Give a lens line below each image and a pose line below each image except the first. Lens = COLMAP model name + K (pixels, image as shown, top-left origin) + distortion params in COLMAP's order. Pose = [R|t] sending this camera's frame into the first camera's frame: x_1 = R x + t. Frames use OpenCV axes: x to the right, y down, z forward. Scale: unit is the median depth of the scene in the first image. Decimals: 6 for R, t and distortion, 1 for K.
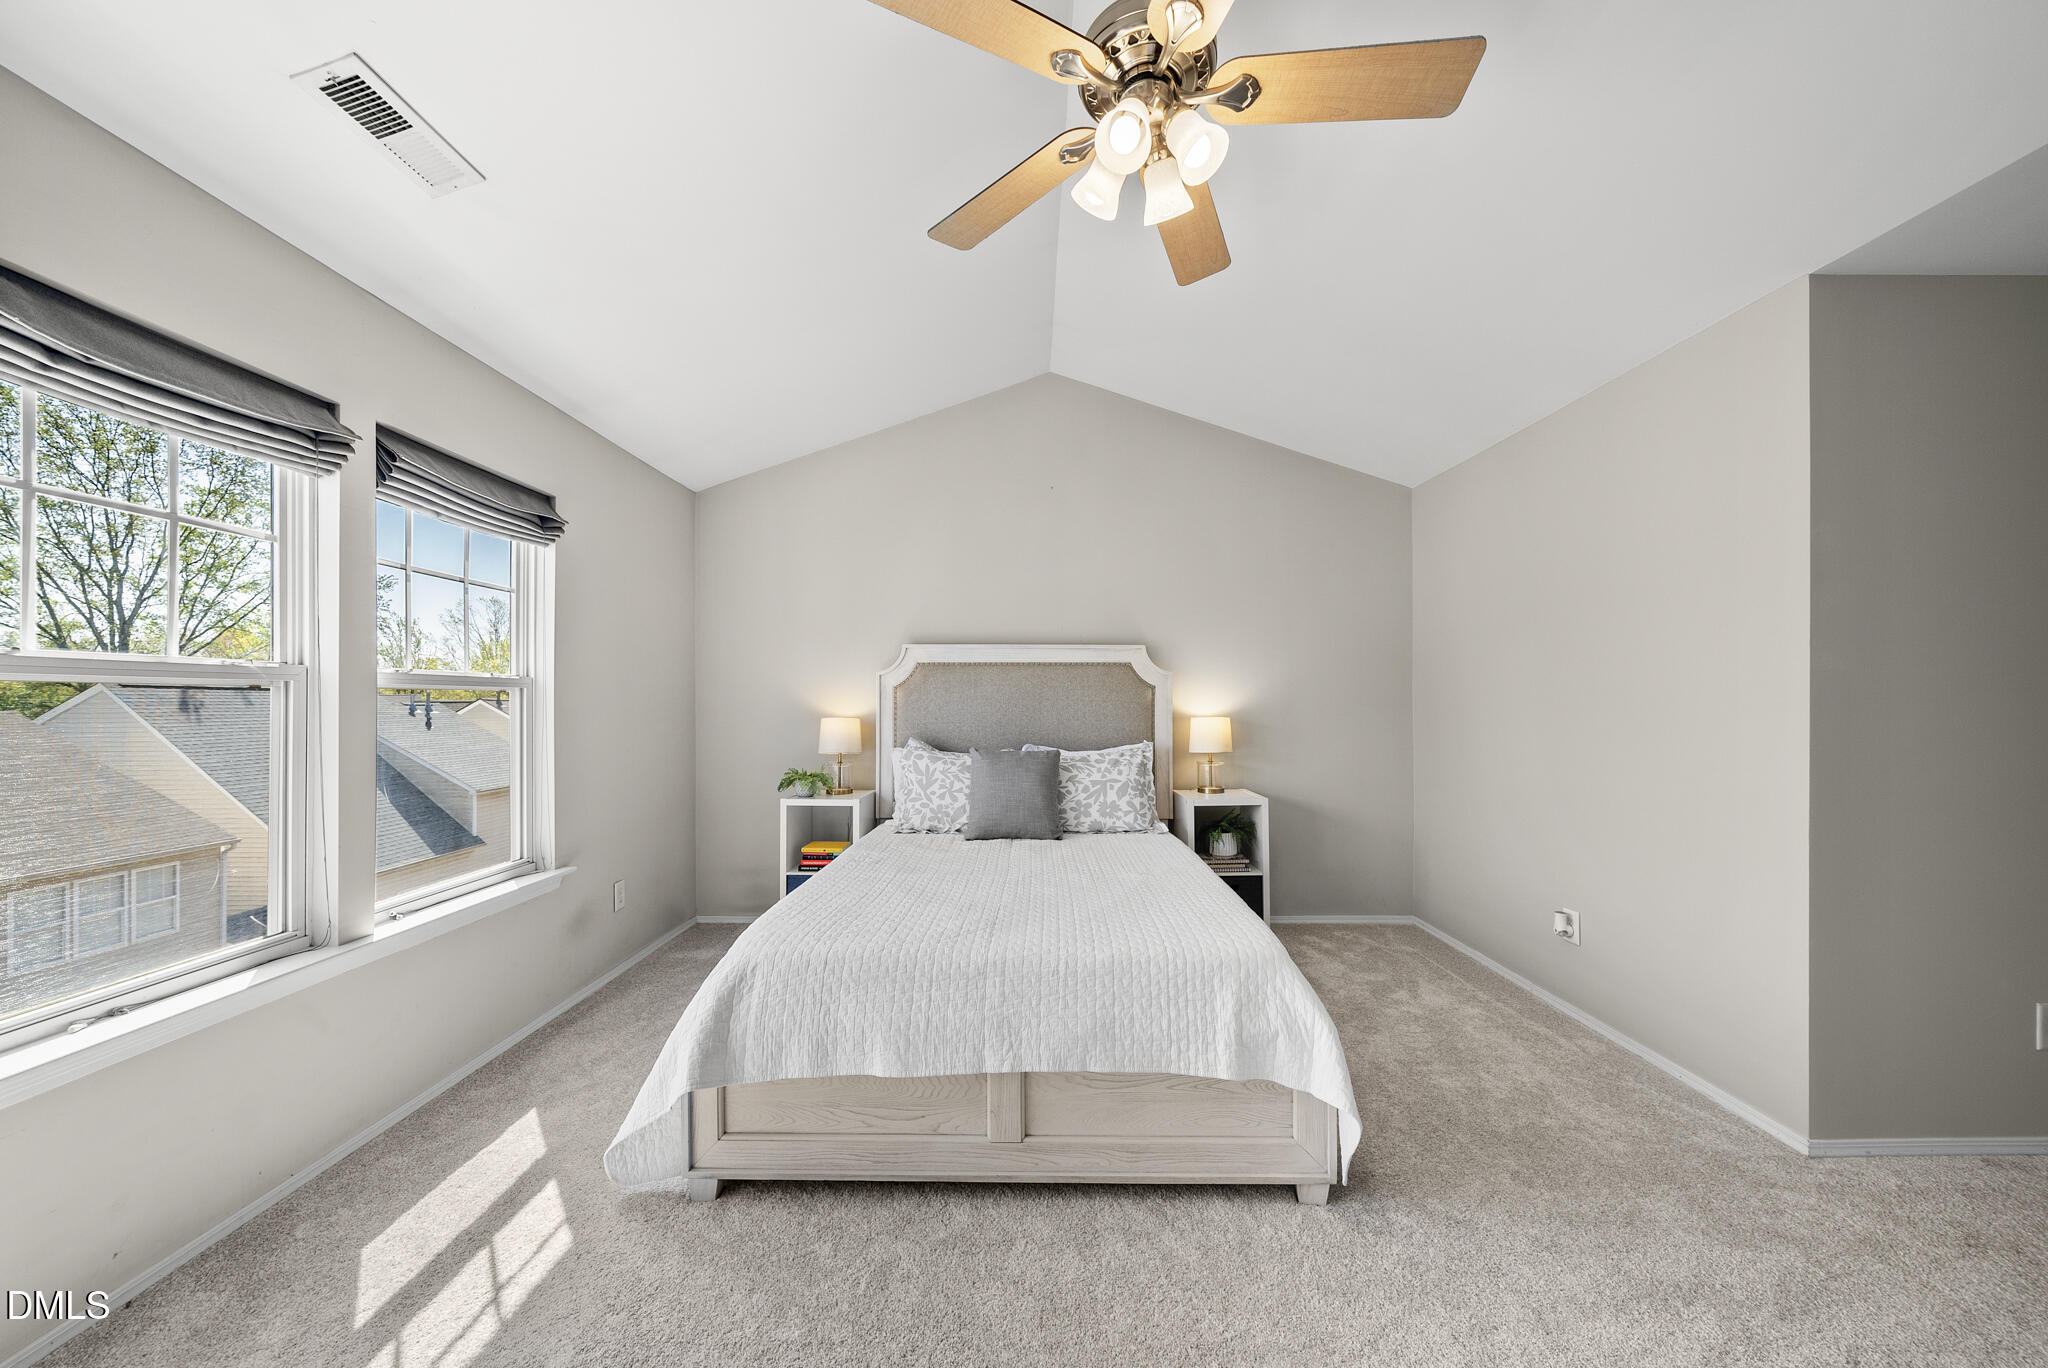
lens RADIAL K [[702.3, 0, 1009.6], [0, 702.3, 698.9], [0, 0, 1]] dist [-0.006770, 0.000473]
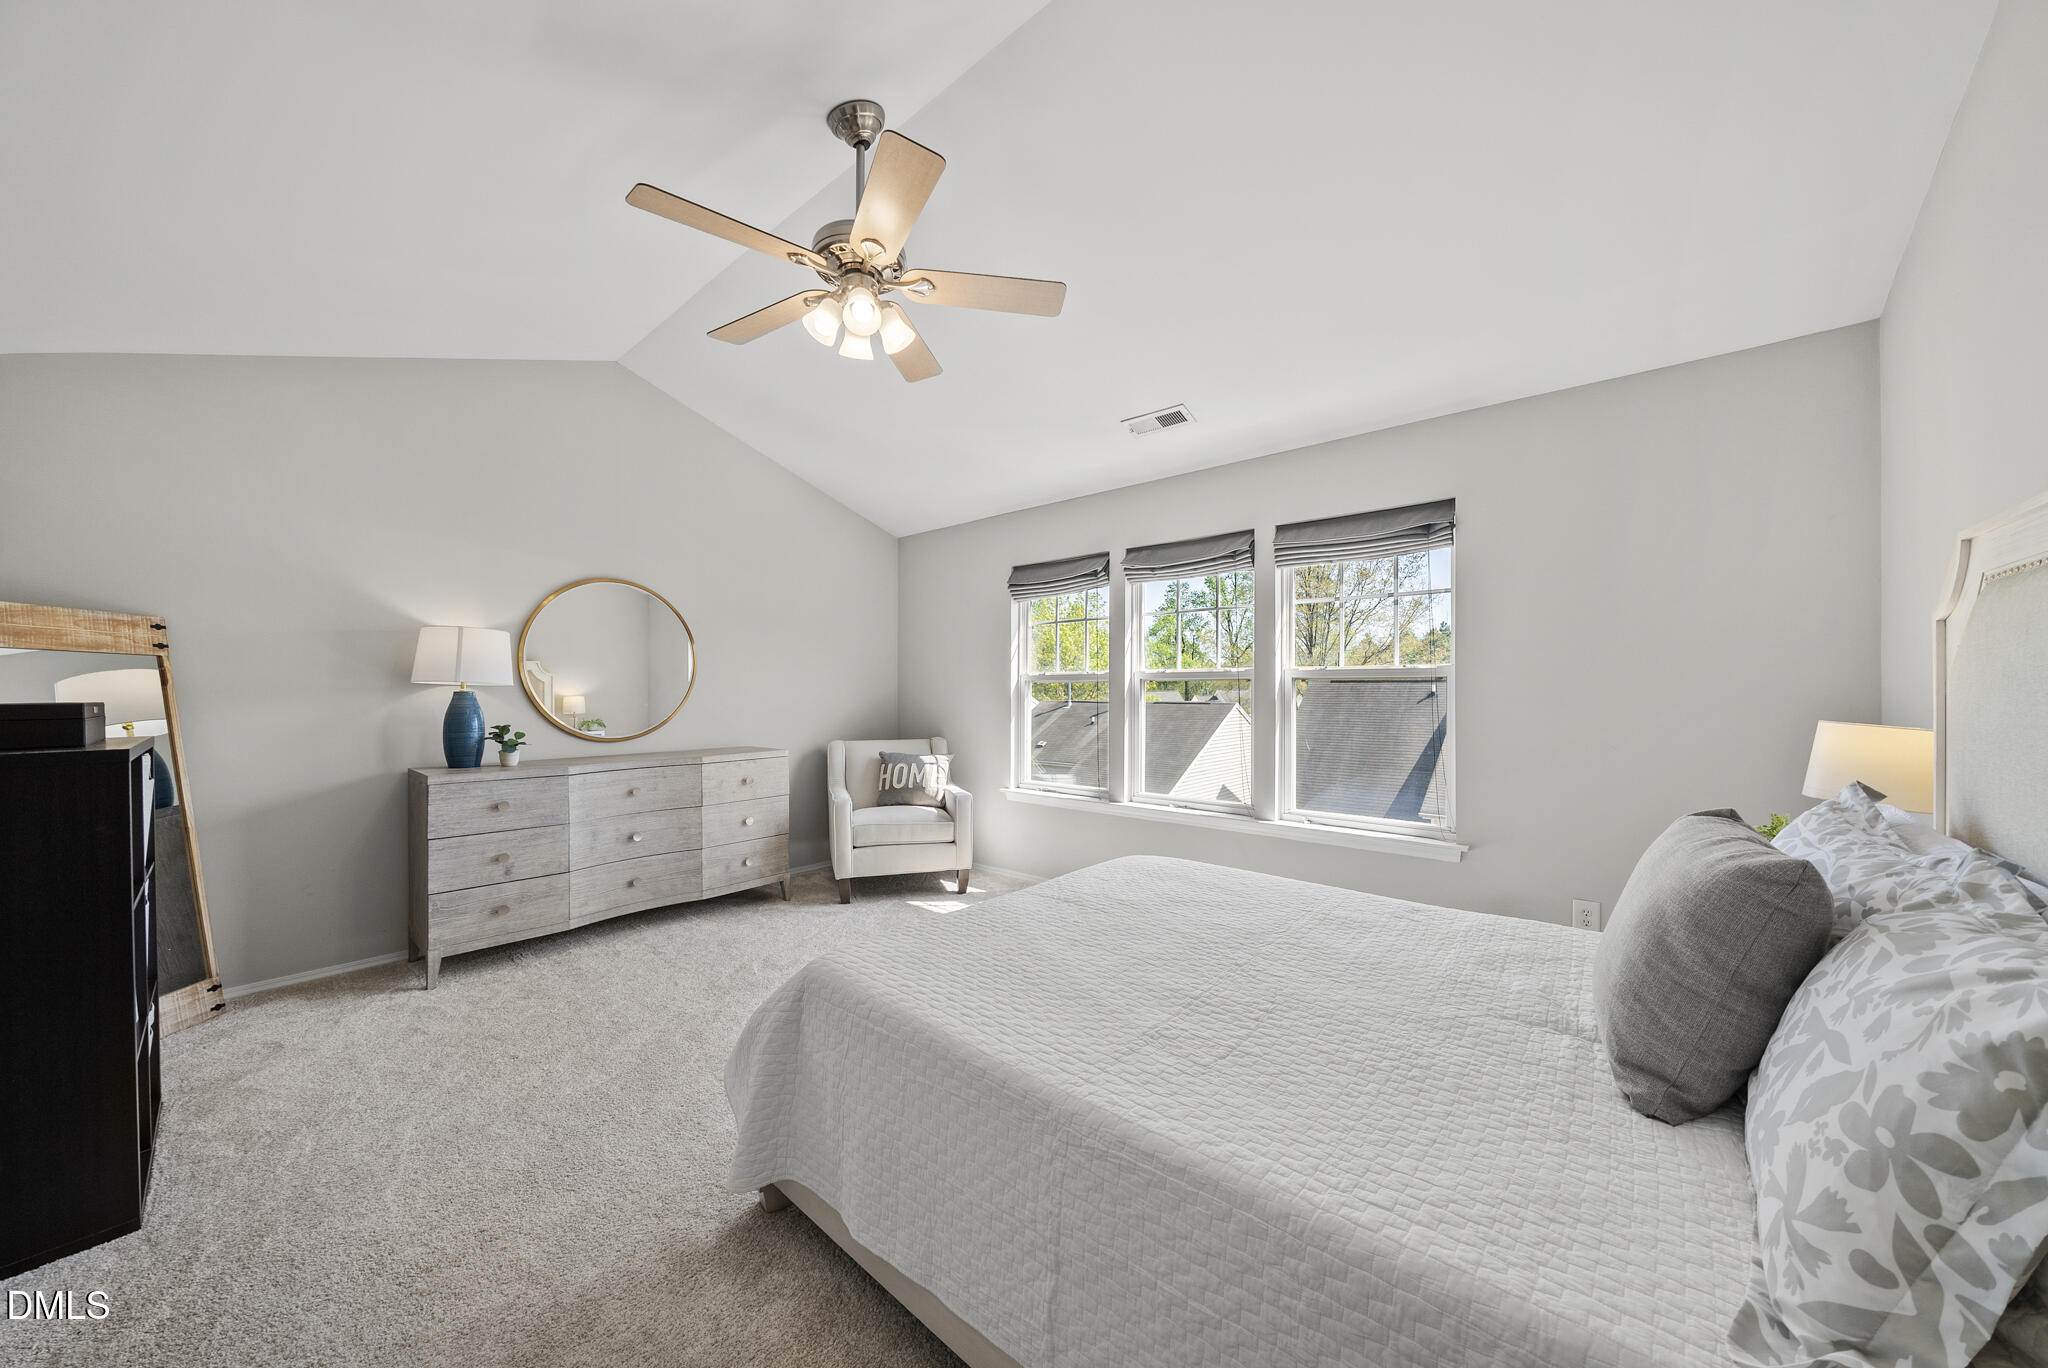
lens RADIAL K [[702.3, 0, 1032.2], [0, 702.3, 687.0], [0, 0, 1]] dist [-0.006770, 0.000473]
pose [[-0.626278, 0.001810, -0.779598, 0.486490], [0.005439, 0.999983, -0.002048, 0.001259], [0.779581, -0.005523, -0.626277, 0.950134]]
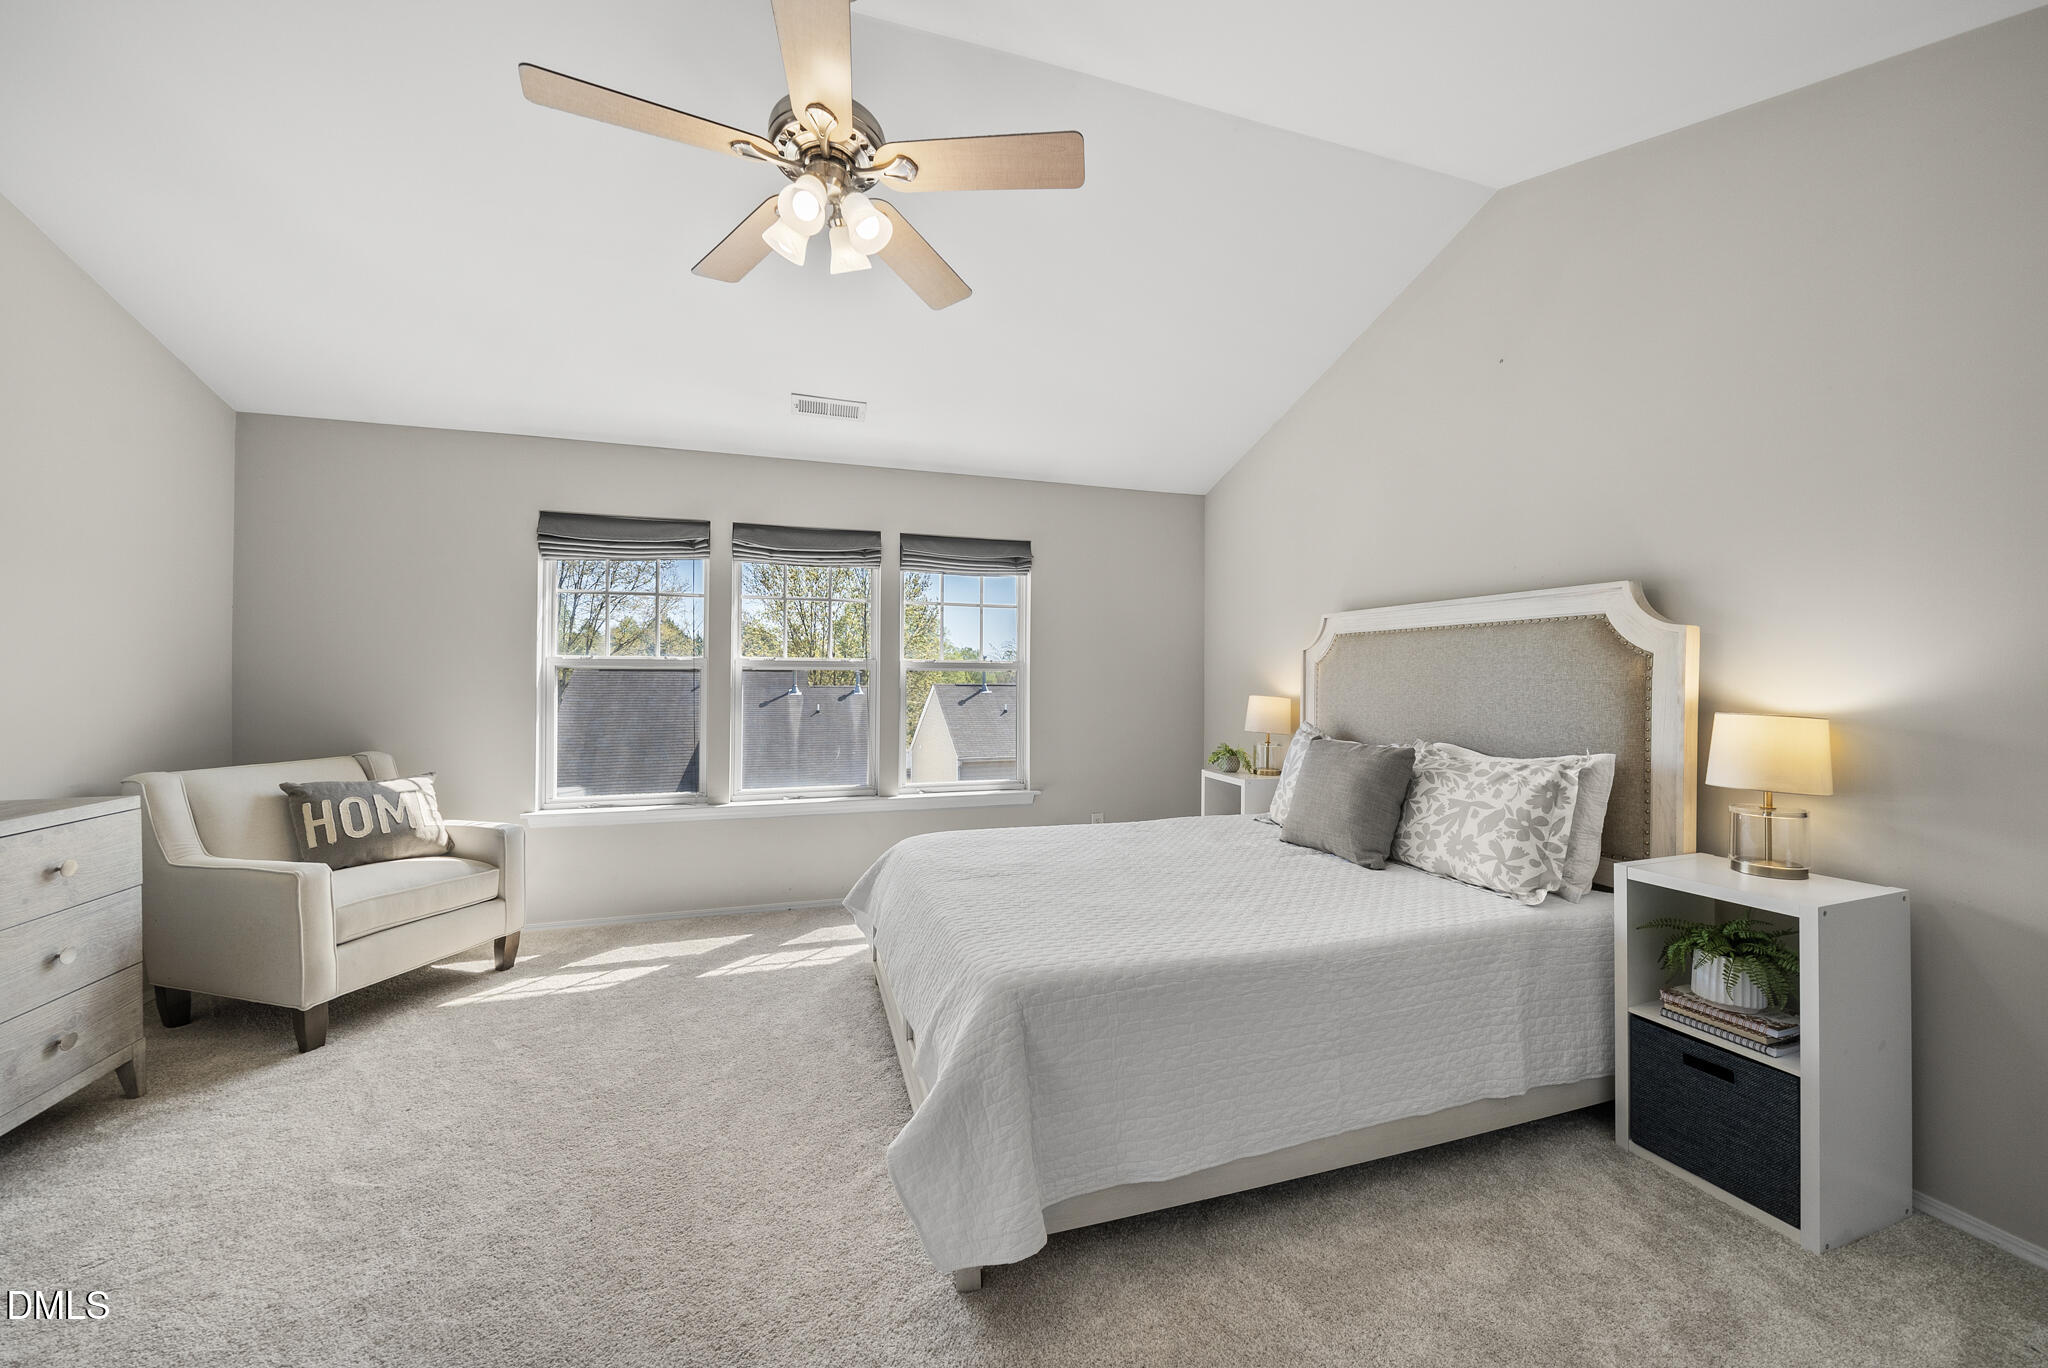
lens RADIAL K [[702.3, 0, 1022.3], [0, 702.3, 678.9], [0, 0, 1]] dist [-0.006770, 0.000473]
pose [[0.325522, 0.003267, -0.945529, 0.619983], [-0.001760, 0.999994, 0.002849, 0.000958], [0.945533, 0.000736, 0.325526, 0.402816]]
